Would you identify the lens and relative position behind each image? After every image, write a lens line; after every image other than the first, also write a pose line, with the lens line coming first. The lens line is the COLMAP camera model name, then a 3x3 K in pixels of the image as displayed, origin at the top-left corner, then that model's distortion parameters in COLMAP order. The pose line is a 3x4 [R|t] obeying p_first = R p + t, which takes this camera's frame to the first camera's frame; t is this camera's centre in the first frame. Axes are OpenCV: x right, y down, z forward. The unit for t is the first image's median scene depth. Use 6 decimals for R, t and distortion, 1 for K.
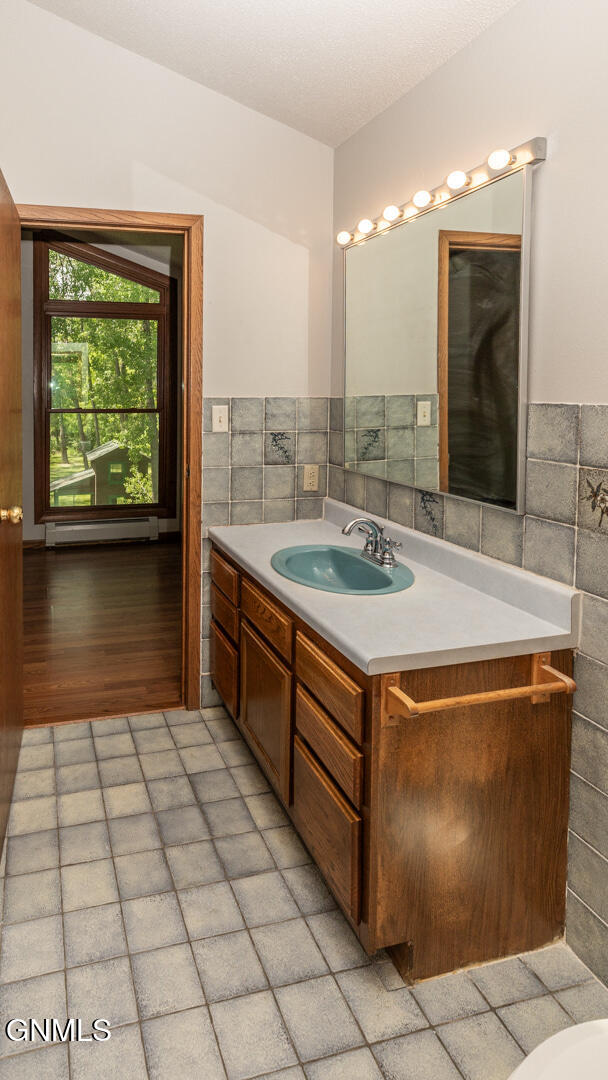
lens RADIAL K [[660.2, 0, 289.9], [0, 660.2, 540.7], [0, 0, 1]] dist [-0.002868, 0.001493]
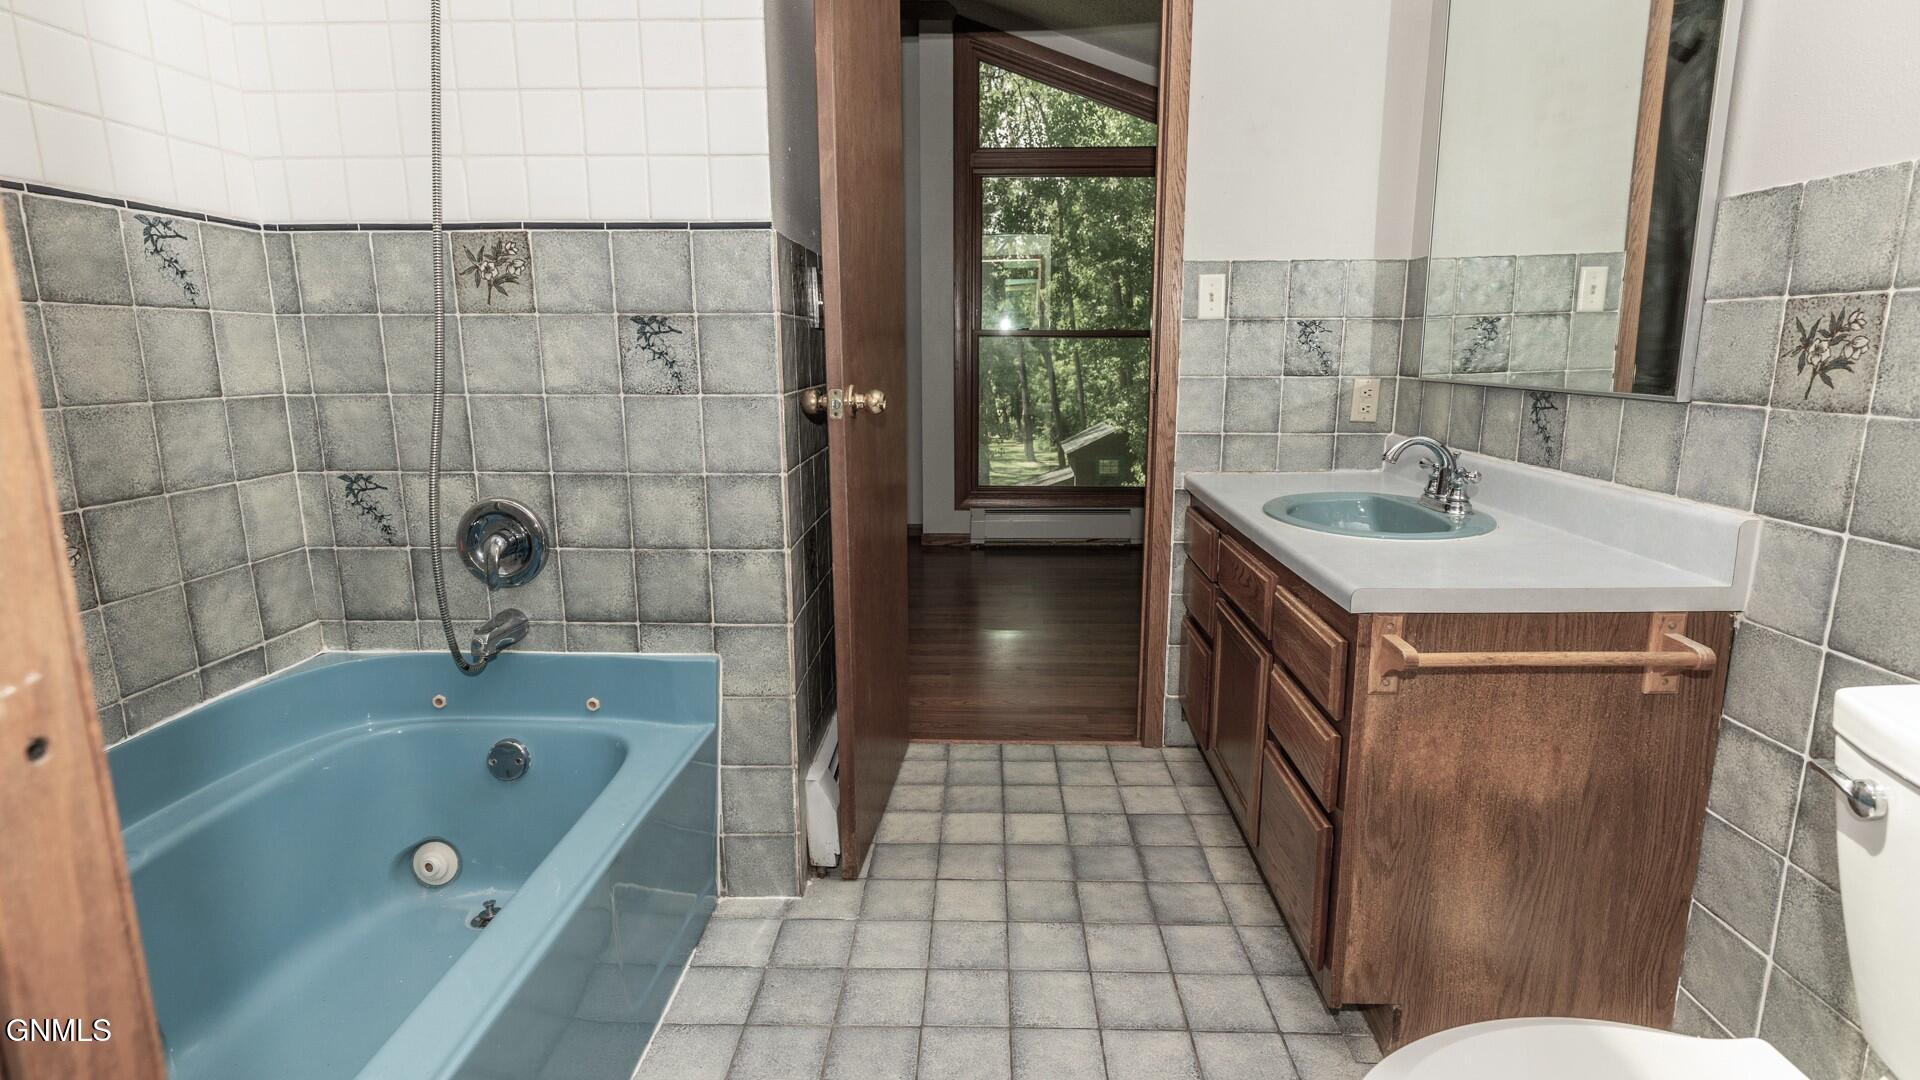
lens RADIAL K [[928.4, 0, 967.9], [0, 928.4, 528.3], [0, 0, 1]] dist [-0.002623, 0.000366]
pose [[0.966276, 0.052862, -0.252024, -0.060153], [-0.012035, 0.986904, 0.160862, -0.067525], [0.257227, -0.152404, 0.954257, 0.049264]]
